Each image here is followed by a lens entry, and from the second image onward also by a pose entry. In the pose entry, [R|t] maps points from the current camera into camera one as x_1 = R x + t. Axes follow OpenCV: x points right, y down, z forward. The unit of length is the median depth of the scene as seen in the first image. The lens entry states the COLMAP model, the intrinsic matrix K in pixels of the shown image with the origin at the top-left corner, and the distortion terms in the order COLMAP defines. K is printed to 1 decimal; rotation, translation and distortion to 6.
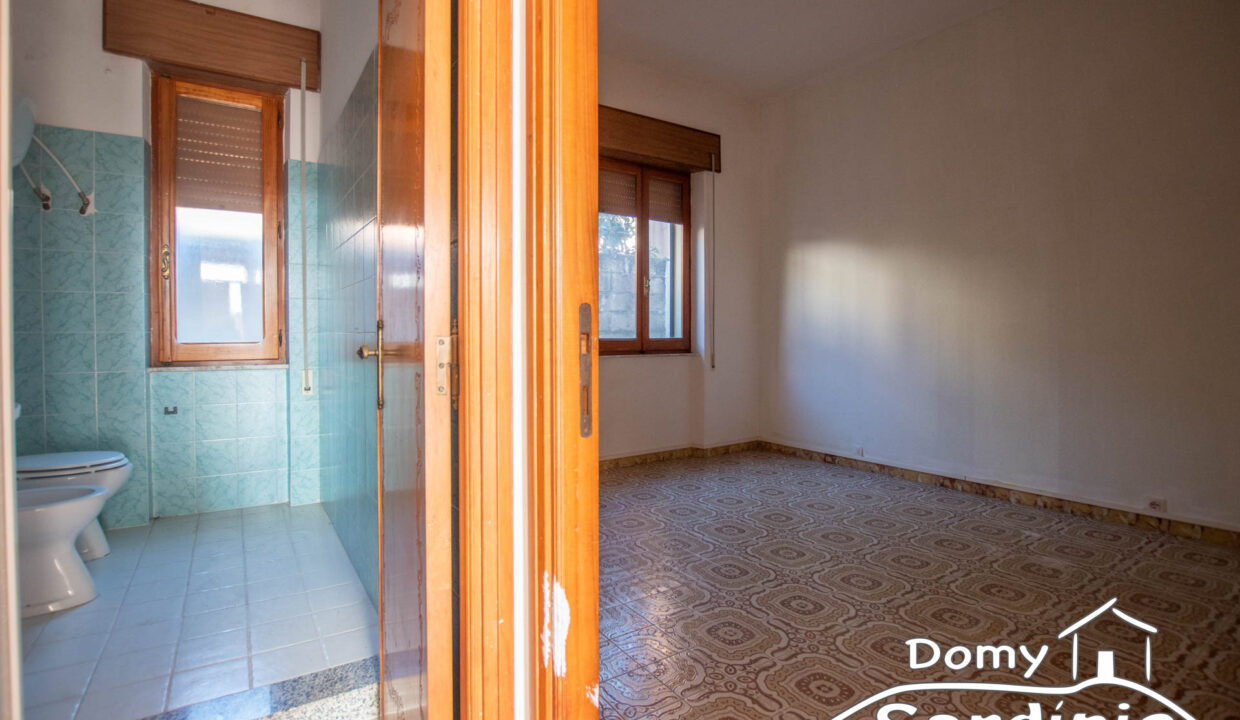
lens RADIAL K [[549.1, 0, 599.2], [0, 549.1, 333.1], [0, 0, 1]] dist [-0.027372, 0.000469]
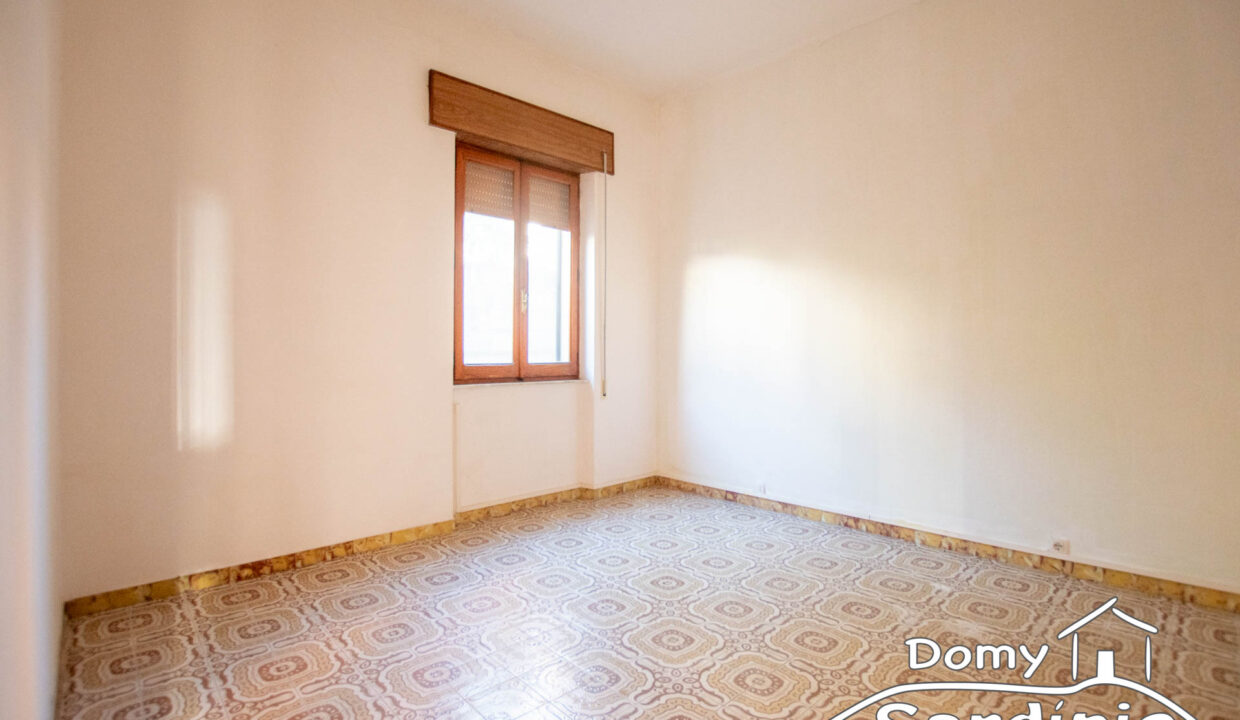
lens RADIAL K [[554.8, 0, 616.7], [0, 554.8, 337.4], [0, 0, 1]] dist [-0.027208, -0.000389]
pose [[0.983465, 0.010644, 0.180783, 0.108638], [-0.006837, 0.999742, -0.021669, -0.019140], [-0.180967, 0.020074, 0.983284, 0.203074]]
